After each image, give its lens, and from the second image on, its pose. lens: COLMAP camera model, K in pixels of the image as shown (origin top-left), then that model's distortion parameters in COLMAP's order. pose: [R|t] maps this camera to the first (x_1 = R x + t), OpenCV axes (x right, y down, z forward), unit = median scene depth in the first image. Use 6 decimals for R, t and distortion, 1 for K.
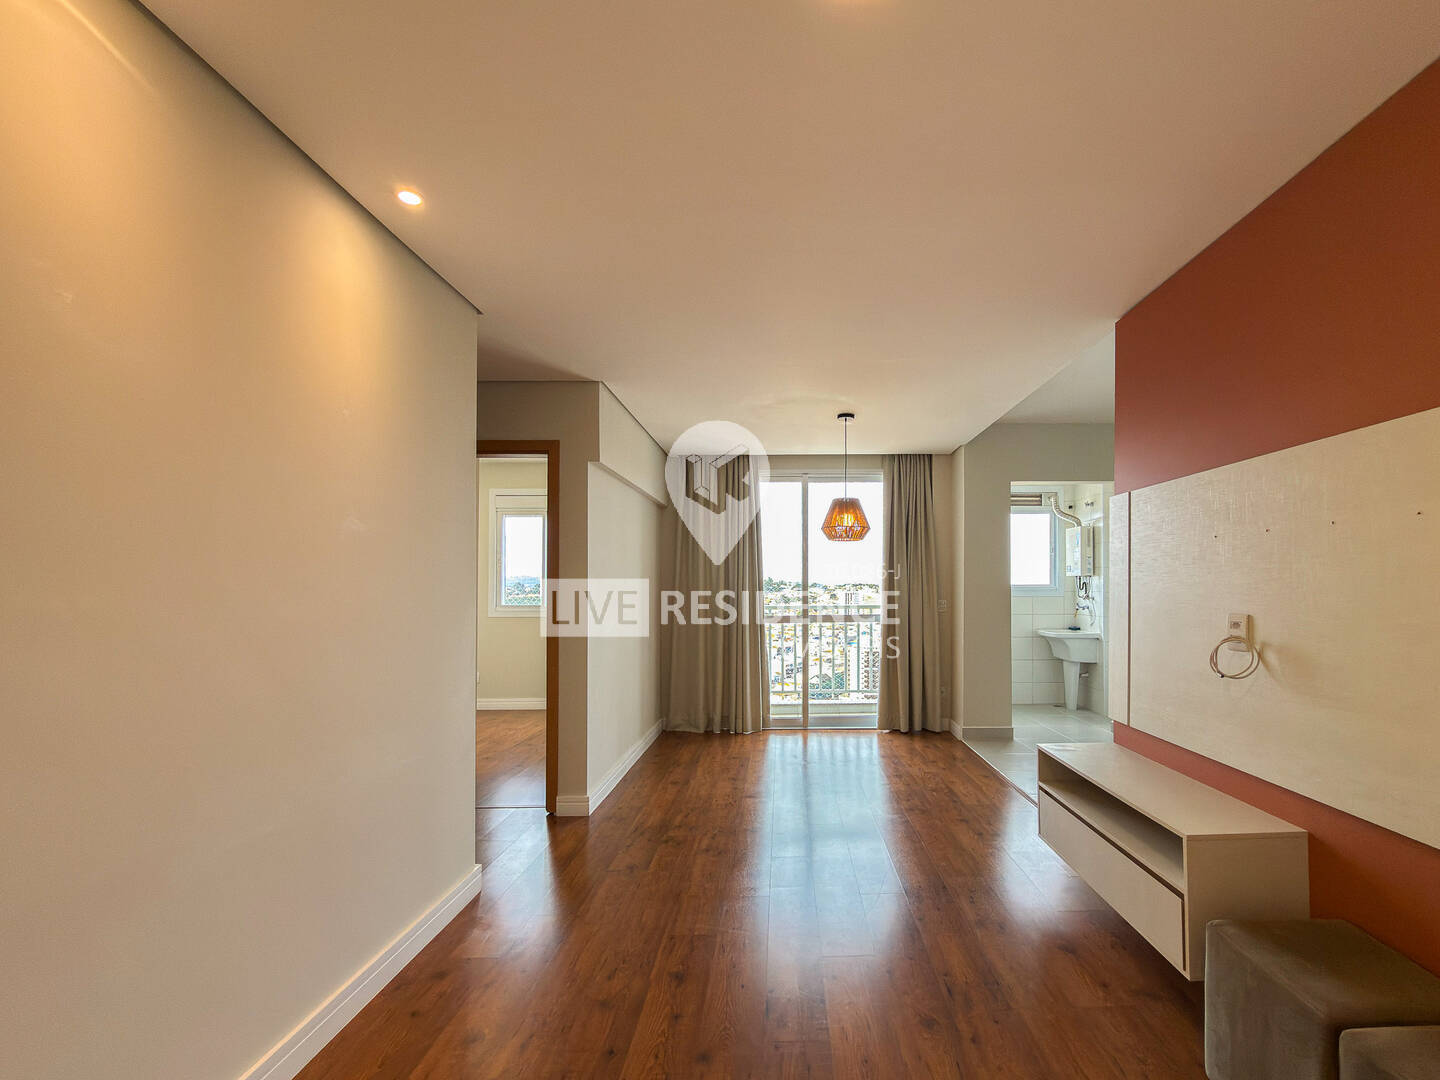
lens RADIAL K [[607.3, 0, 785.4], [0, 607.3, 582.0], [0, 0, 1]] dist [-0.001075, -0.000331]
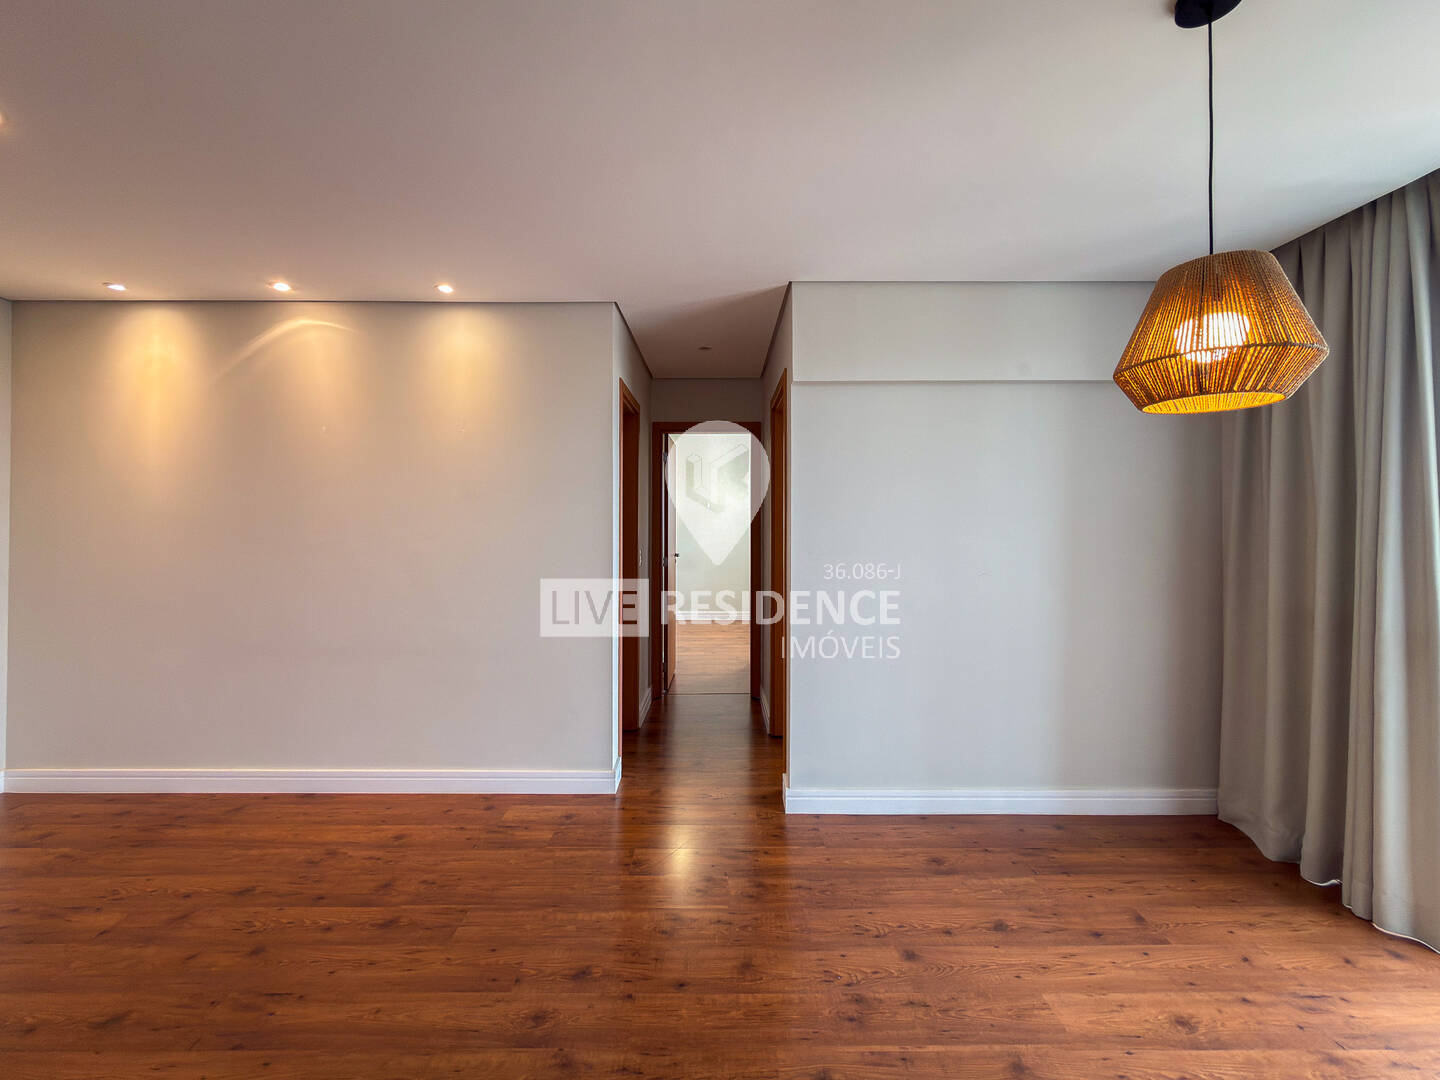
lens RADIAL K [[574.2, 0, 721.4], [0, 574.2, 532.0], [0, 0, 1]] dist [-0.000383, -0.000349]
pose [[-0.014461, 0.021572, -0.999663, 0.320293], [0.009591, 0.999724, 0.021434, -0.012518], [0.999849, -0.009277, -0.014664, 0.645222]]
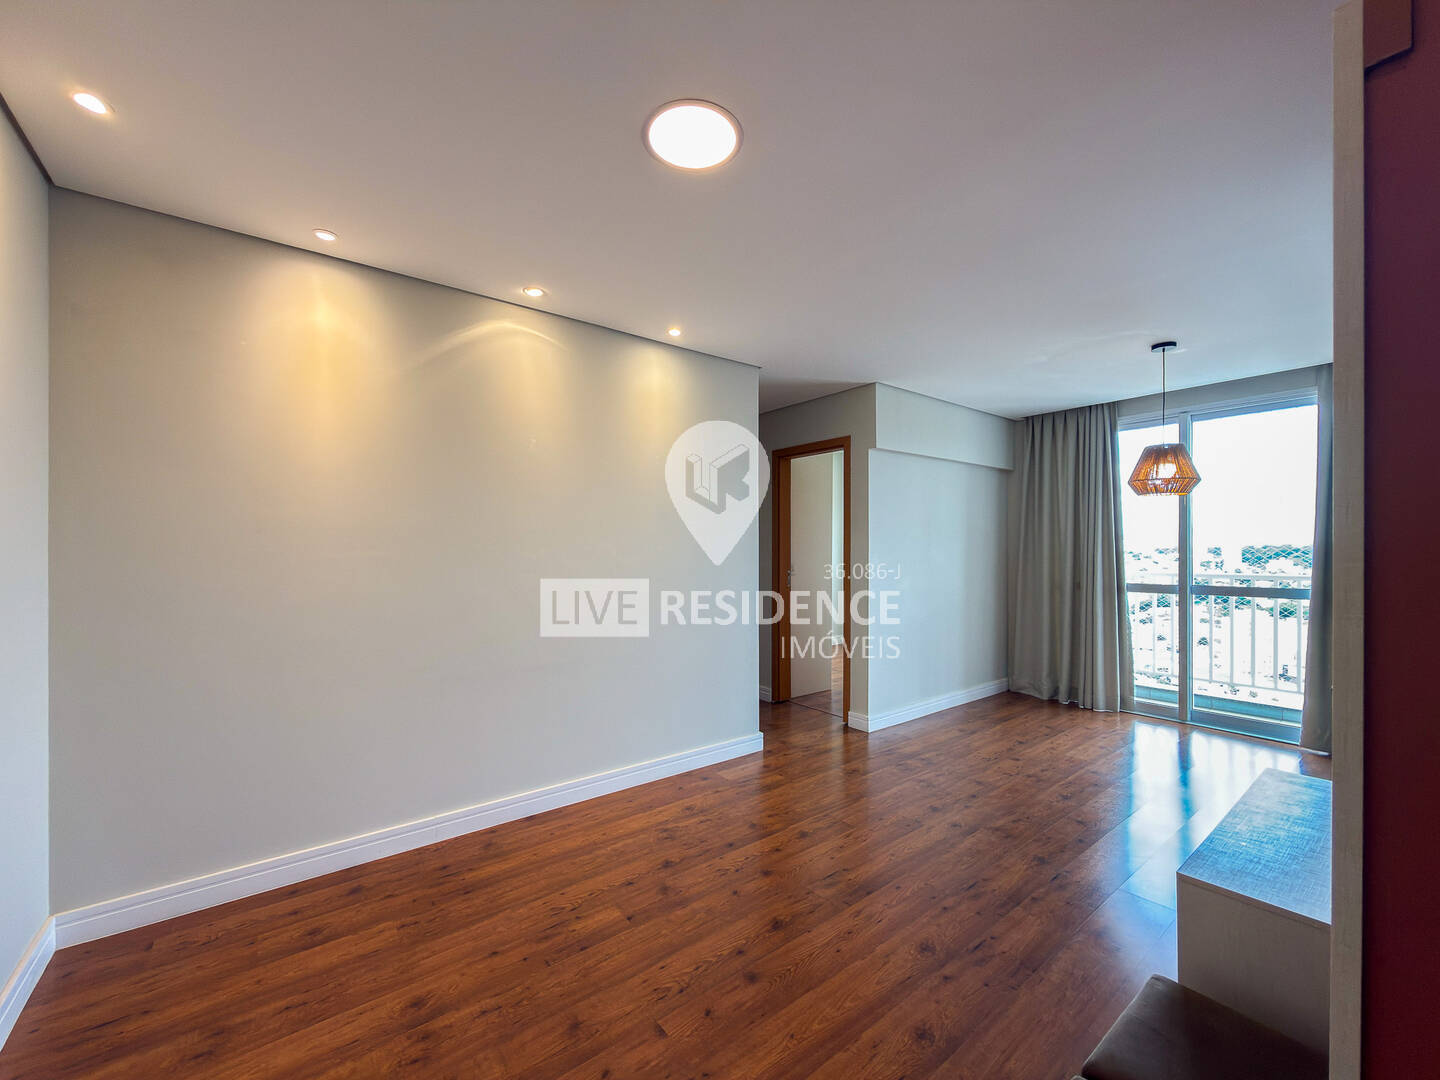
lens RADIAL K [[579.7, 0, 715.6], [0, 579.7, 547.0], [0, 0, 1]] dist [0.000557, 0.000132]
pose [[0.600881, 0.002224, -0.799336, 0.310341], [0.004151, 0.999974, 0.005903, -0.003933], [0.799328, -0.006865, 0.600856, 0.023476]]
